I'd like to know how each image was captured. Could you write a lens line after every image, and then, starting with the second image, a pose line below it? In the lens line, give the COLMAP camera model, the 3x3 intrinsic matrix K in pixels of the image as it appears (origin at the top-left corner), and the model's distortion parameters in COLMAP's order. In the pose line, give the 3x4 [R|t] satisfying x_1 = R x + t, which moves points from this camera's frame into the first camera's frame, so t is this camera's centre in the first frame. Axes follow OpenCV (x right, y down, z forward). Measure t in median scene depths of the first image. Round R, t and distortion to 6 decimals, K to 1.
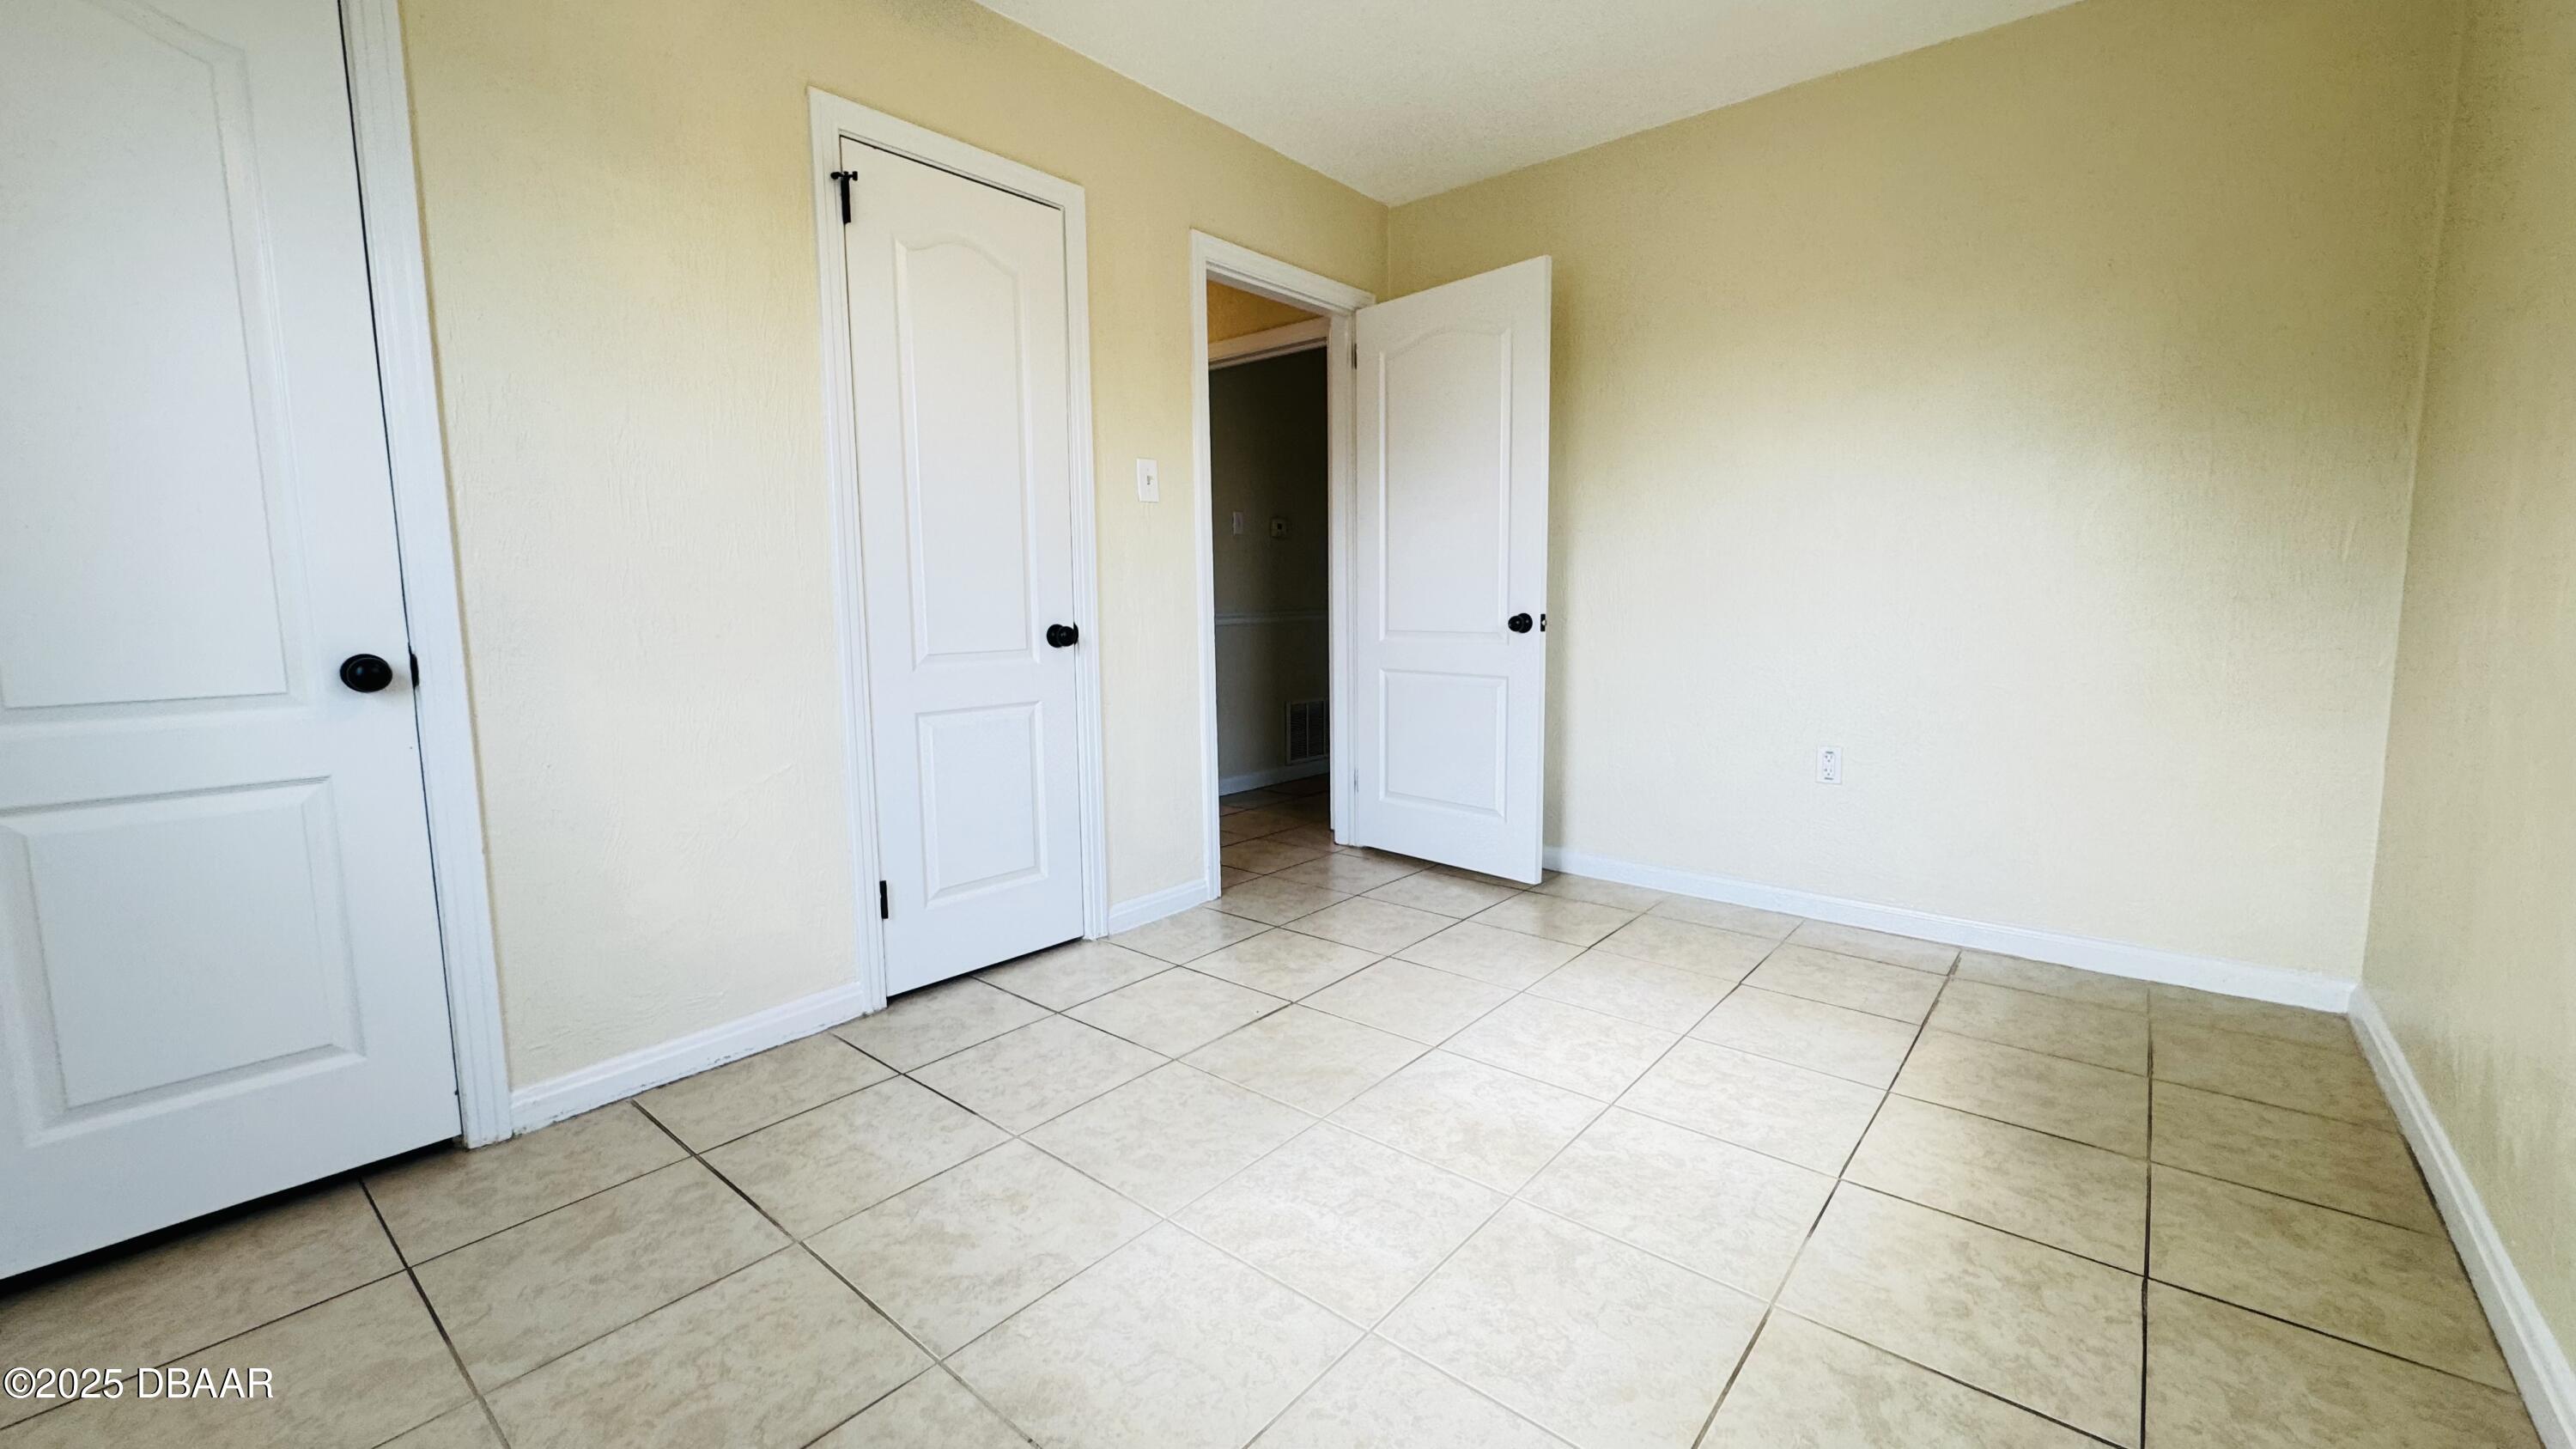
lens RADIAL K [[1027.4, 0, 1286.8], [0, 1027.4, 717.1], [0, 0, 1]] dist [-0.000845, -0.000581]
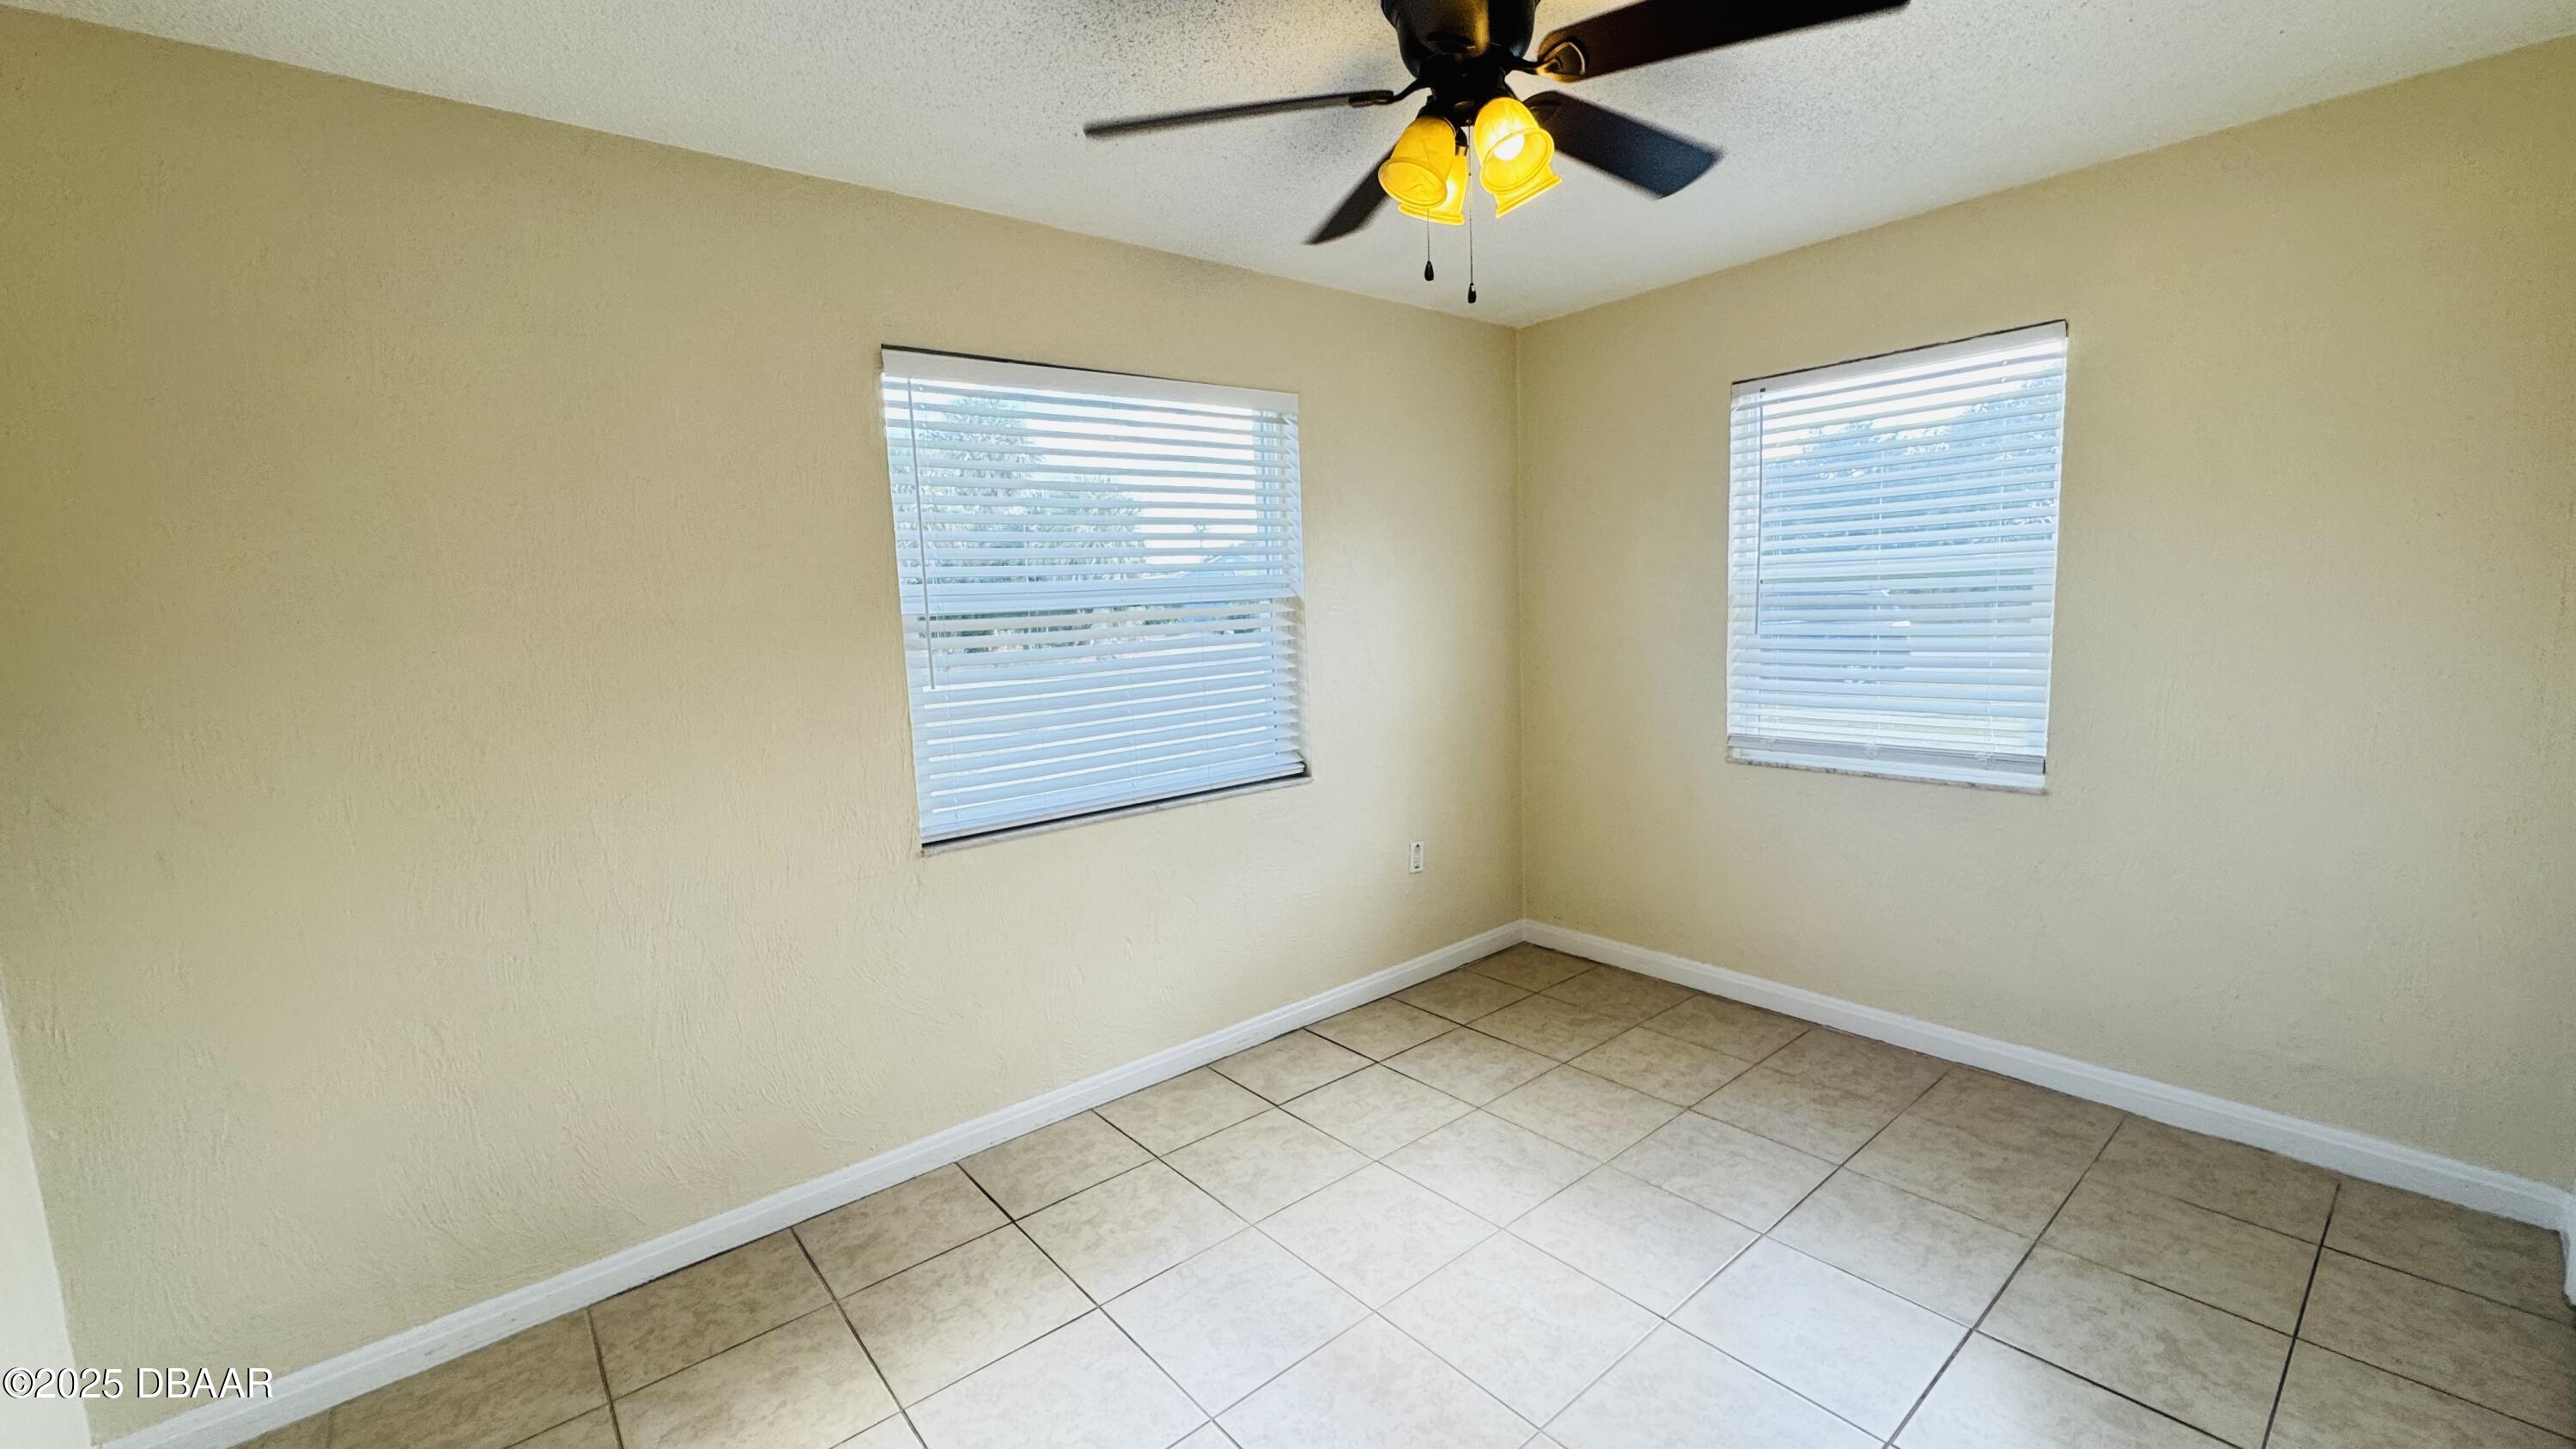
lens RADIAL K [[1027.4, 0, 1286.8], [0, 1027.4, 717.1], [0, 0, 1]] dist [-0.000845, -0.000581]
pose [[-0.983815, 0.029631, 0.176721, 0.092574], [0.069888, 0.971579, 0.226162, -0.540886], [-0.164997, 0.234853, -0.957925, 2.175942]]
